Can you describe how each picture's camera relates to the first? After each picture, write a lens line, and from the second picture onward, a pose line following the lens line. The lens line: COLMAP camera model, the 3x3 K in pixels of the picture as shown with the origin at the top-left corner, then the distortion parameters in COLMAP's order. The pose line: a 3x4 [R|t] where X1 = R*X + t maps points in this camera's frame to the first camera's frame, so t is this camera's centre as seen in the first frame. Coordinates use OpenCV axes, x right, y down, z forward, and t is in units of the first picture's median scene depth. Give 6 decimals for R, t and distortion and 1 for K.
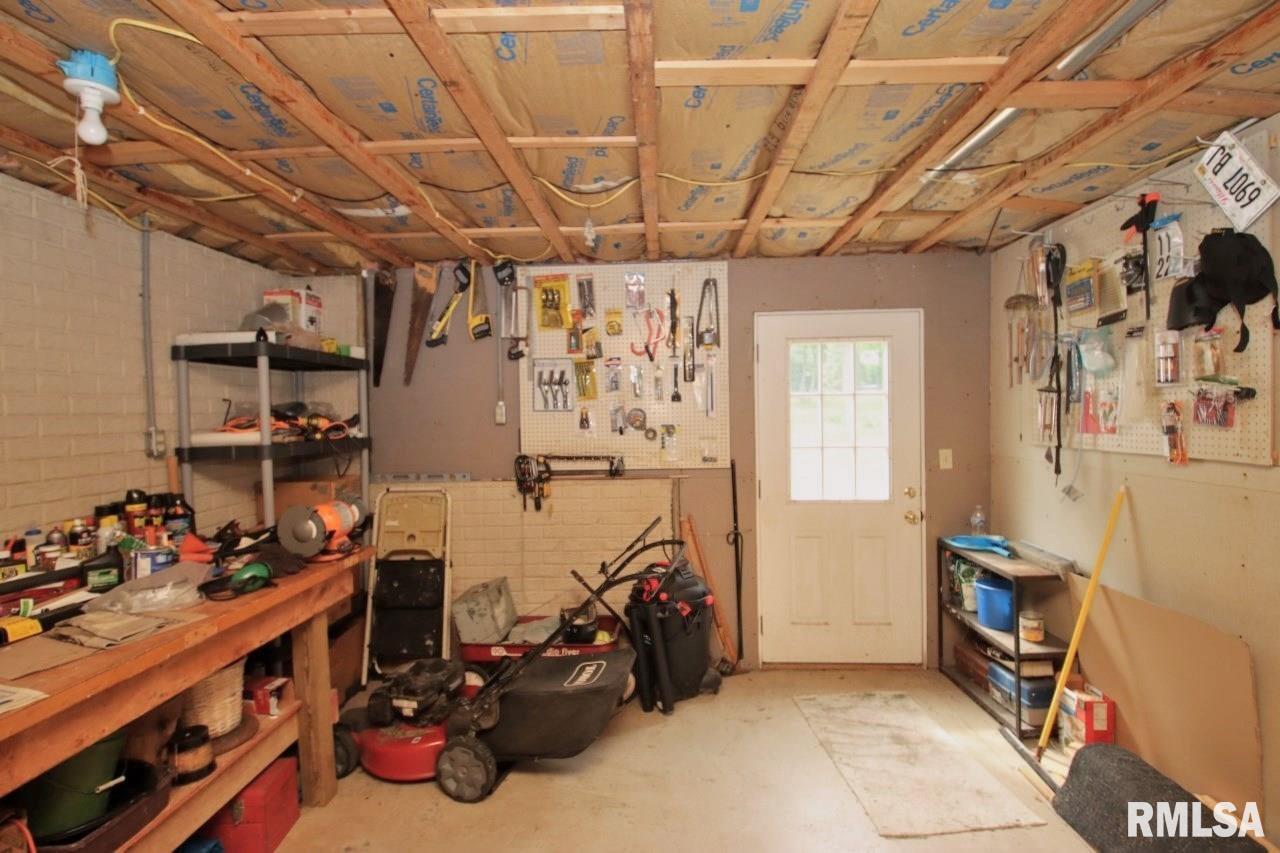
lens RADIAL K [[593.4, 0, 641.1], [0, 593.4, 424.8], [0, 0, 1]] dist [0.014291, -0.022827]
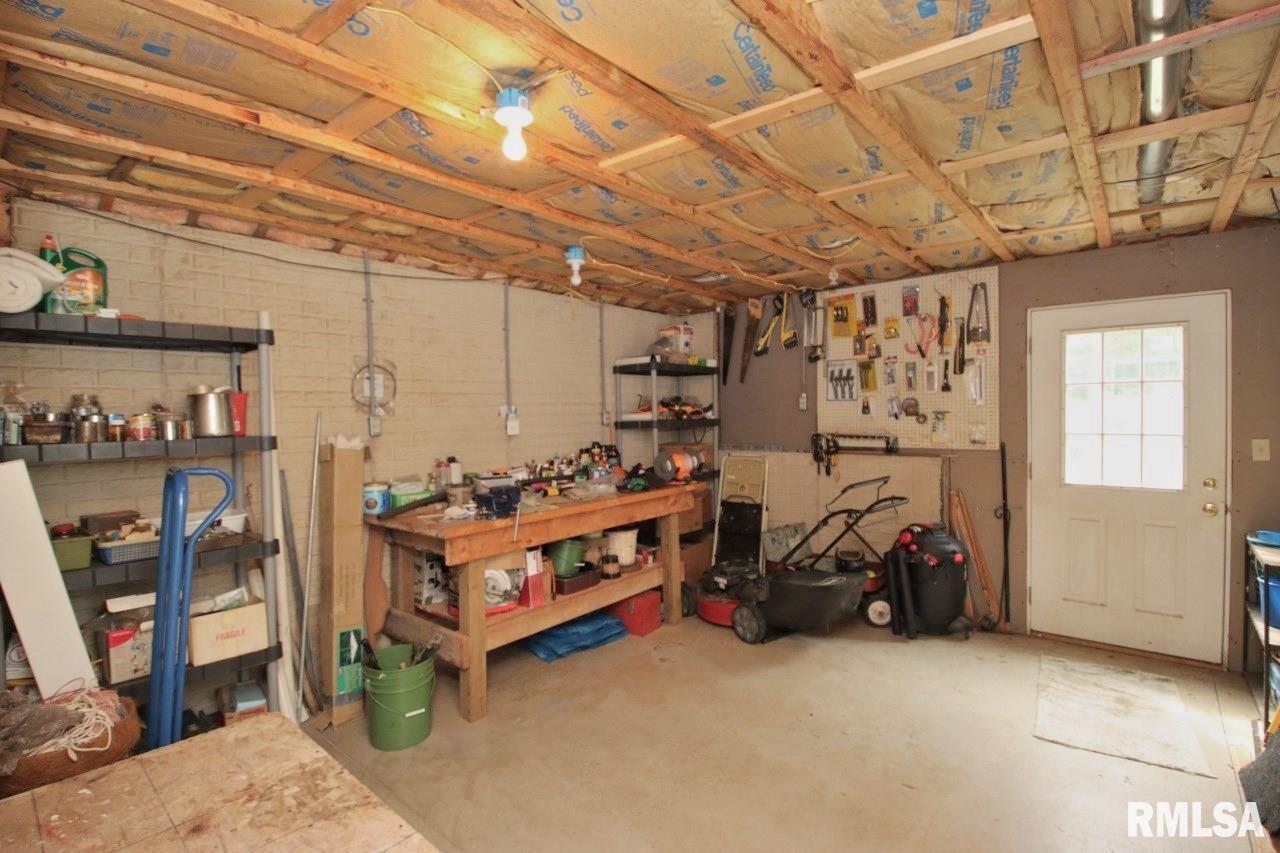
lens RADIAL K [[593.4, 0, 648.2], [0, 593.4, 418.8], [0, 0, 1]] dist [0.014291, -0.022827]
pose [[0.795548, 0.011252, -0.605786, 0.318213], [-0.009972, 0.999935, 0.005477, 0.014813], [0.605808, 0.001683, 0.795609, -0.308328]]
